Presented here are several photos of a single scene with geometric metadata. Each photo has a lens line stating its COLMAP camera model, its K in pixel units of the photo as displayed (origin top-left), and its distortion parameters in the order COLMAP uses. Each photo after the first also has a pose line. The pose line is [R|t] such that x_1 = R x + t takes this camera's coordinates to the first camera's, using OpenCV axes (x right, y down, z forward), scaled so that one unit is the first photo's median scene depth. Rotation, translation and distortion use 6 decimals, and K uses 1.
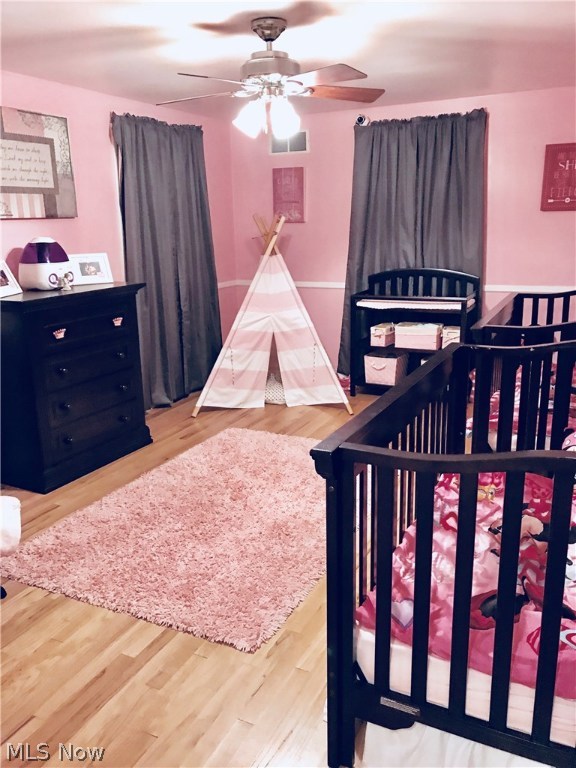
lens RADIAL K [[635.6, 0, 286.8], [0, 635.6, 385.8], [0, 0, 1]] dist [0.044016, -0.048747]
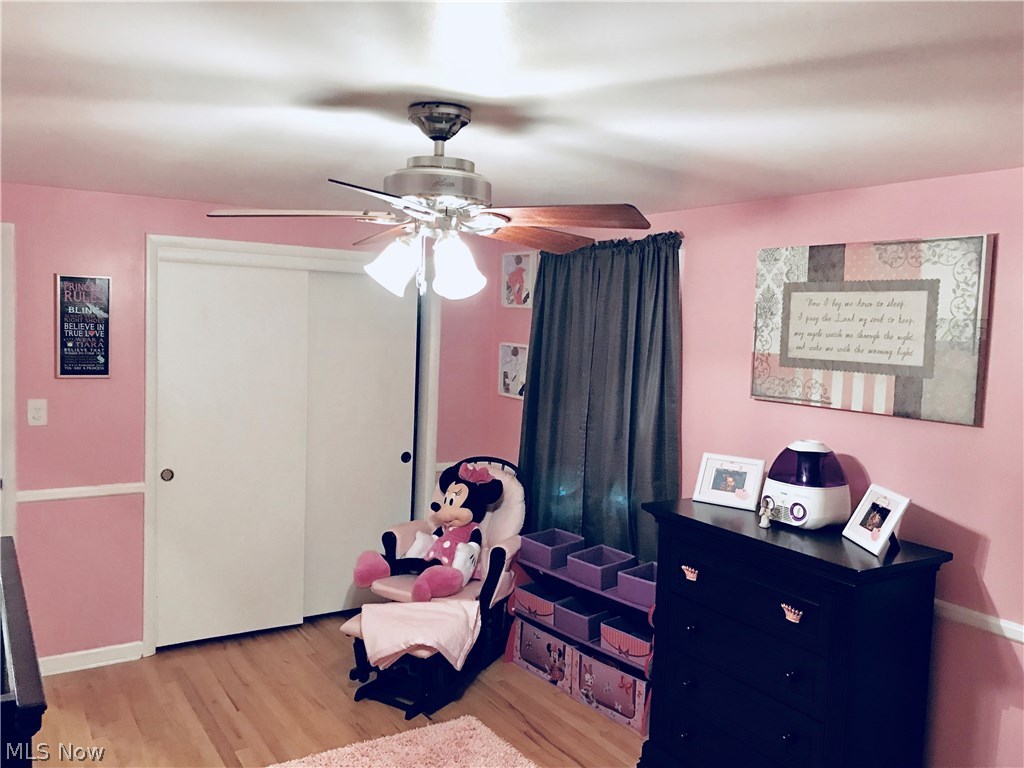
lens RADIAL K [[847.5, 0, 513.4], [0, 847.5, 379.4], [0, 0, 1]] dist [0.044016, -0.048747]
pose [[-0.515582, 0.070755, -0.853914, 0.443628], [-0.237192, 0.945854, 0.221587, -0.388572], [0.823356, 0.316787, -0.470882, 1.093683]]
